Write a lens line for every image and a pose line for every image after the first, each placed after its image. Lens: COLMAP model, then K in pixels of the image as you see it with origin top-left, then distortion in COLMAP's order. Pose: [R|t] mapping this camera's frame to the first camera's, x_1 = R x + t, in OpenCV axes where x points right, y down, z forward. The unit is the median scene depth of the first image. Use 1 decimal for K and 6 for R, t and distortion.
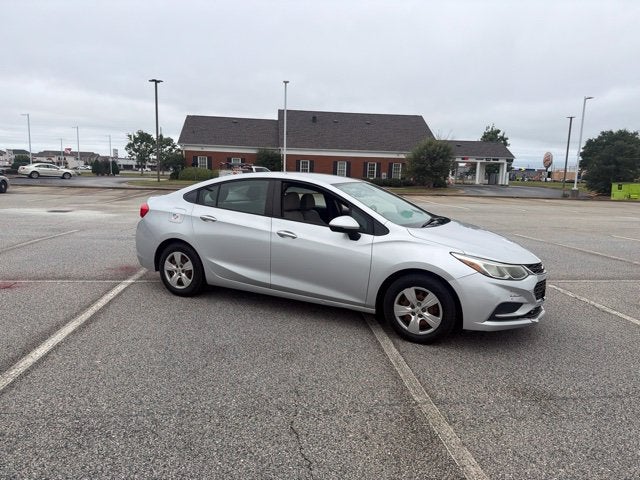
lens RADIAL K [[448.6, 0, 323.6], [0, 448.6, 233.5], [0, 0, 1]] dist [0.058909, -0.078021]
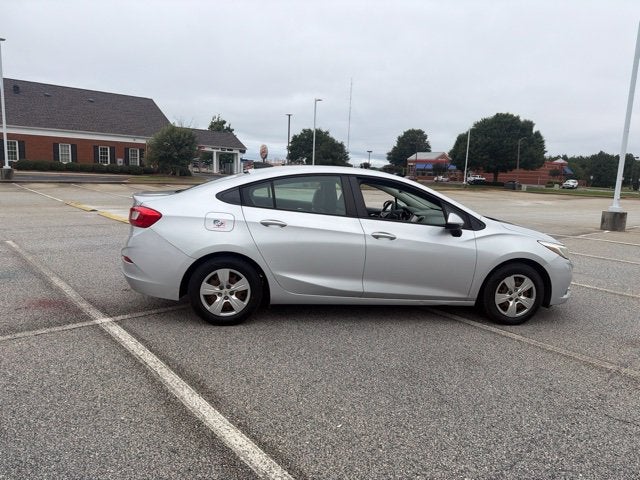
lens RADIAL K [[448.6, 0, 323.6], [0, 448.6, 233.5], [0, 0, 1]] dist [0.058909, -0.078021]
pose [[0.817125, -0.069990, 0.572197, -0.645922], [0.054986, 0.997539, 0.043496, -0.045319], [-0.573833, -0.004079, 0.818962, 0.286975]]
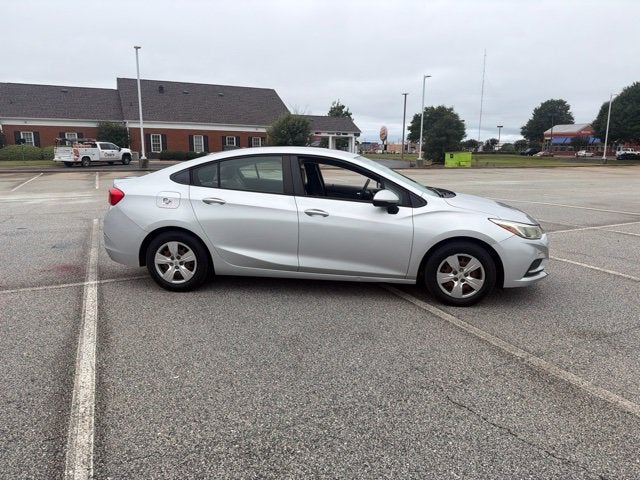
lens RADIAL K [[448.6, 0, 323.6], [0, 448.6, 233.5], [0, 0, 1]] dist [0.058909, -0.078021]
pose [[0.943172, -0.081040, 0.322272, -0.342953], [0.063221, 0.995855, 0.065396, -0.014298], [-0.326236, -0.041305, 0.944386, 0.087786]]
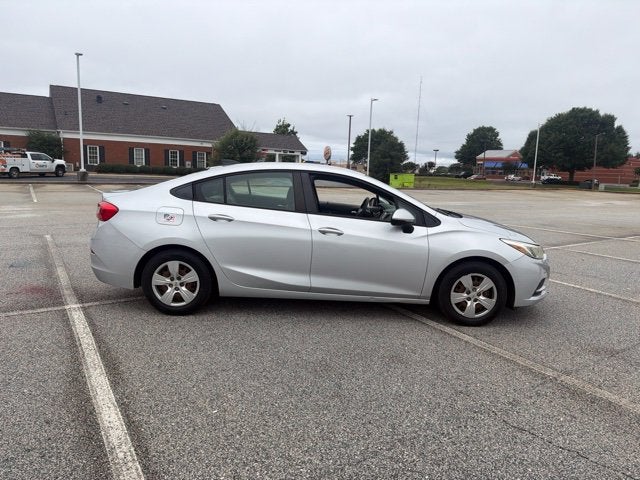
lens RADIAL K [[448.6, 0, 323.6], [0, 448.6, 233.5], [0, 0, 1]] dist [0.058909, -0.078021]
pose [[0.893358, -0.059982, 0.445324, -0.459968], [0.050075, 0.998167, 0.033991, -0.023456], [-0.446546, -0.008067, 0.894724, 0.164963]]
